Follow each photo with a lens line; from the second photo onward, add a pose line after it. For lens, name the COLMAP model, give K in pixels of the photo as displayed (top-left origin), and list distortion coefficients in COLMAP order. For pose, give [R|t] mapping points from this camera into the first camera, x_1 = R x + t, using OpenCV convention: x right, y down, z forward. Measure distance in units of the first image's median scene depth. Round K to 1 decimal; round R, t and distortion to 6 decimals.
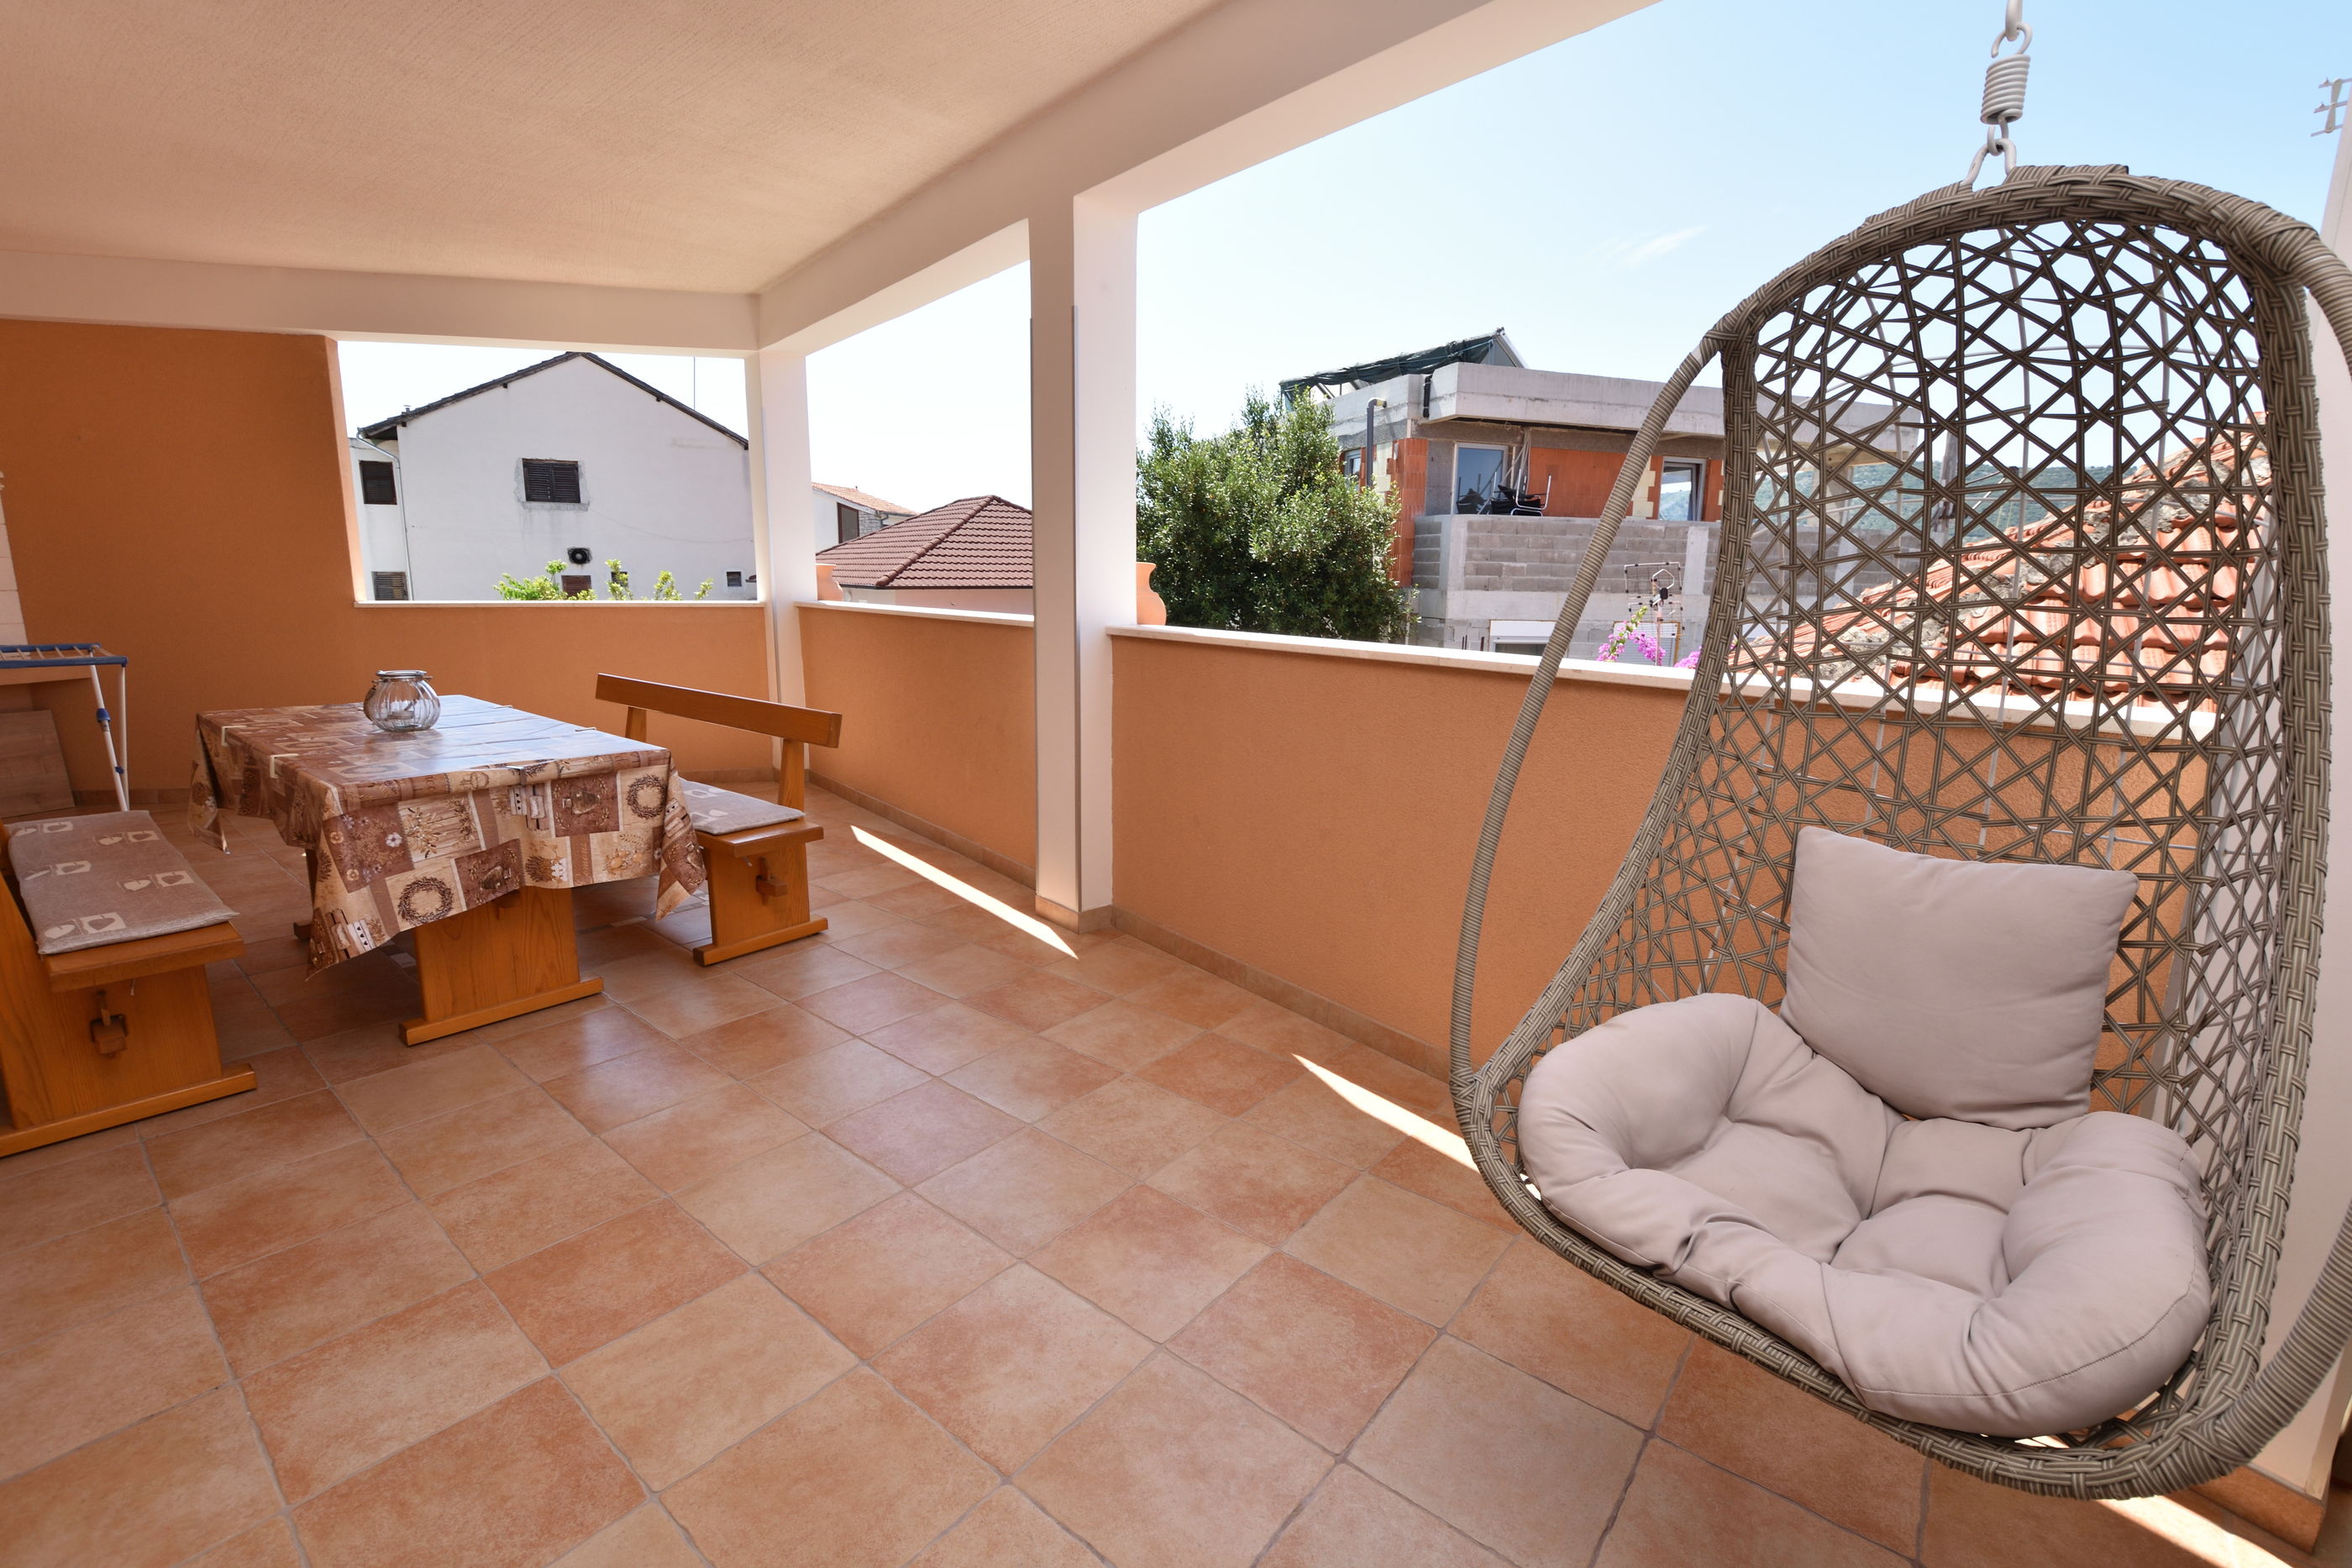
lens RADIAL K [[1035.4, 0, 1171.8], [0, 1035.4, 770.2], [0, 0, 1]] dist [-0.029482, 0.000308]
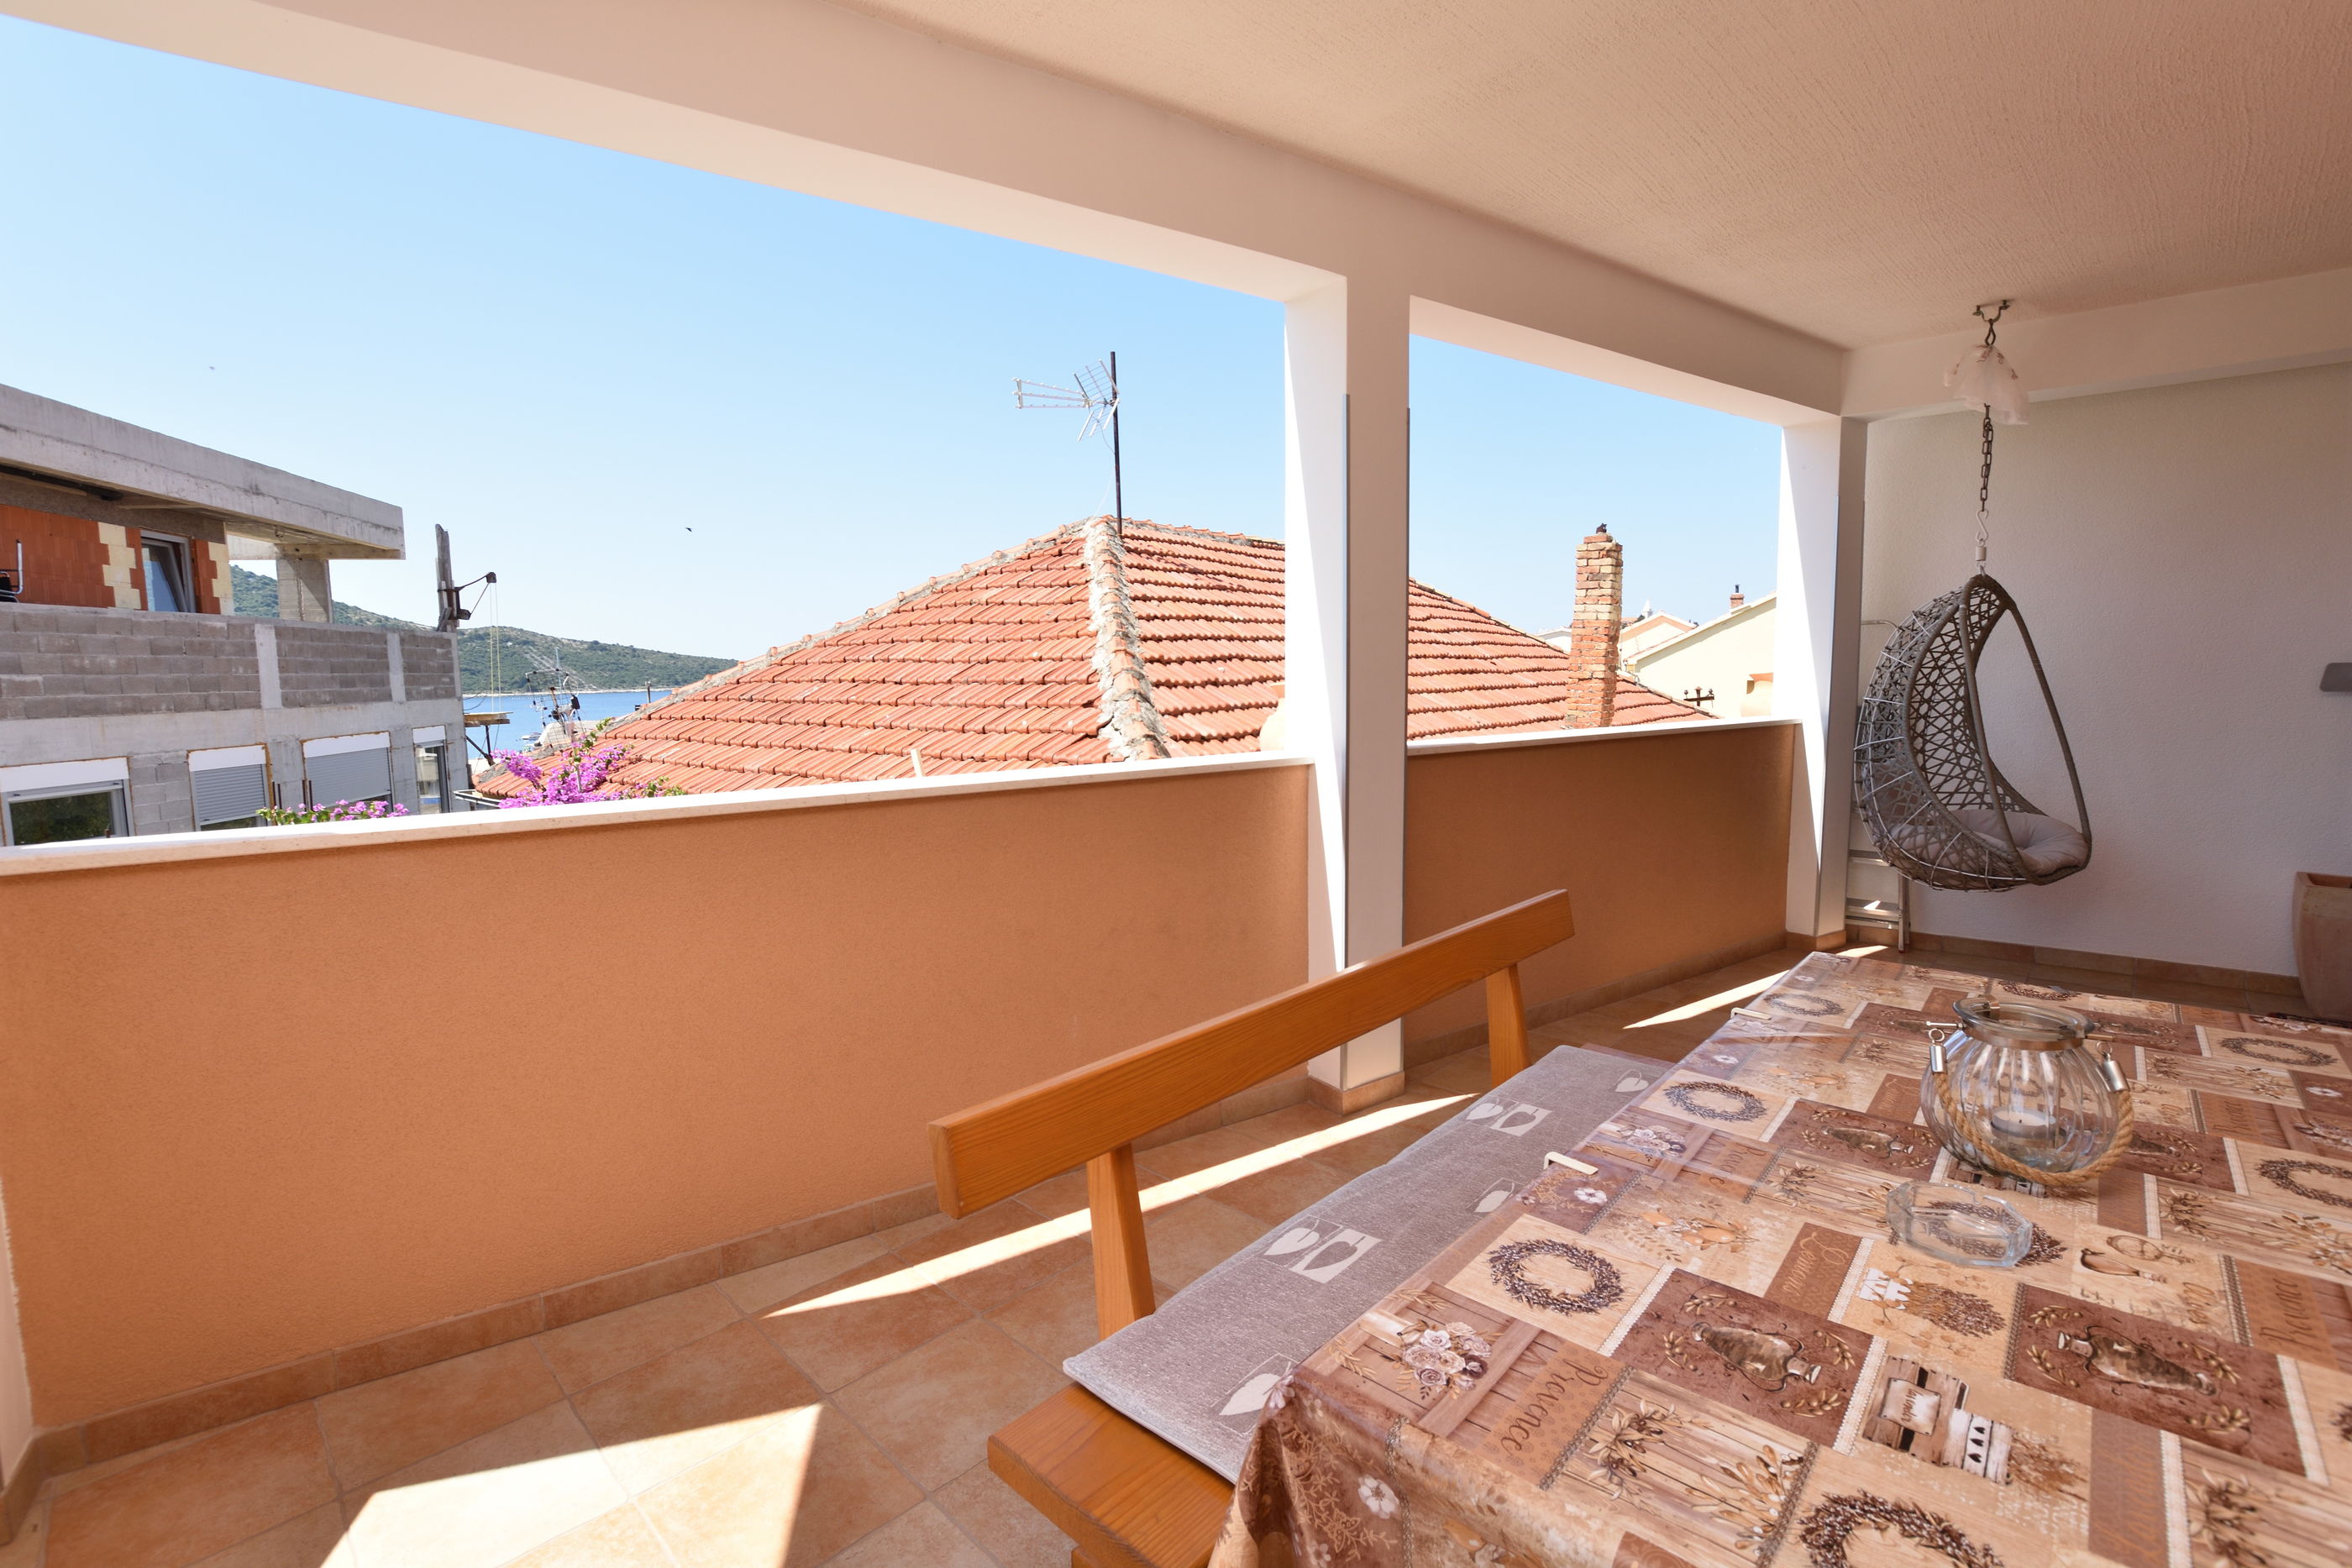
lens RADIAL K [[1035.4, 0, 1171.8], [0, 1035.4, 770.2], [0, 0, 1]] dist [-0.029482, 0.000308]
pose [[0.065095, -0.111968, 0.991578, -0.236276], [0.203083, 0.974376, 0.096693, -0.059293], [-0.976995, 0.195078, 0.086165, 0.264317]]
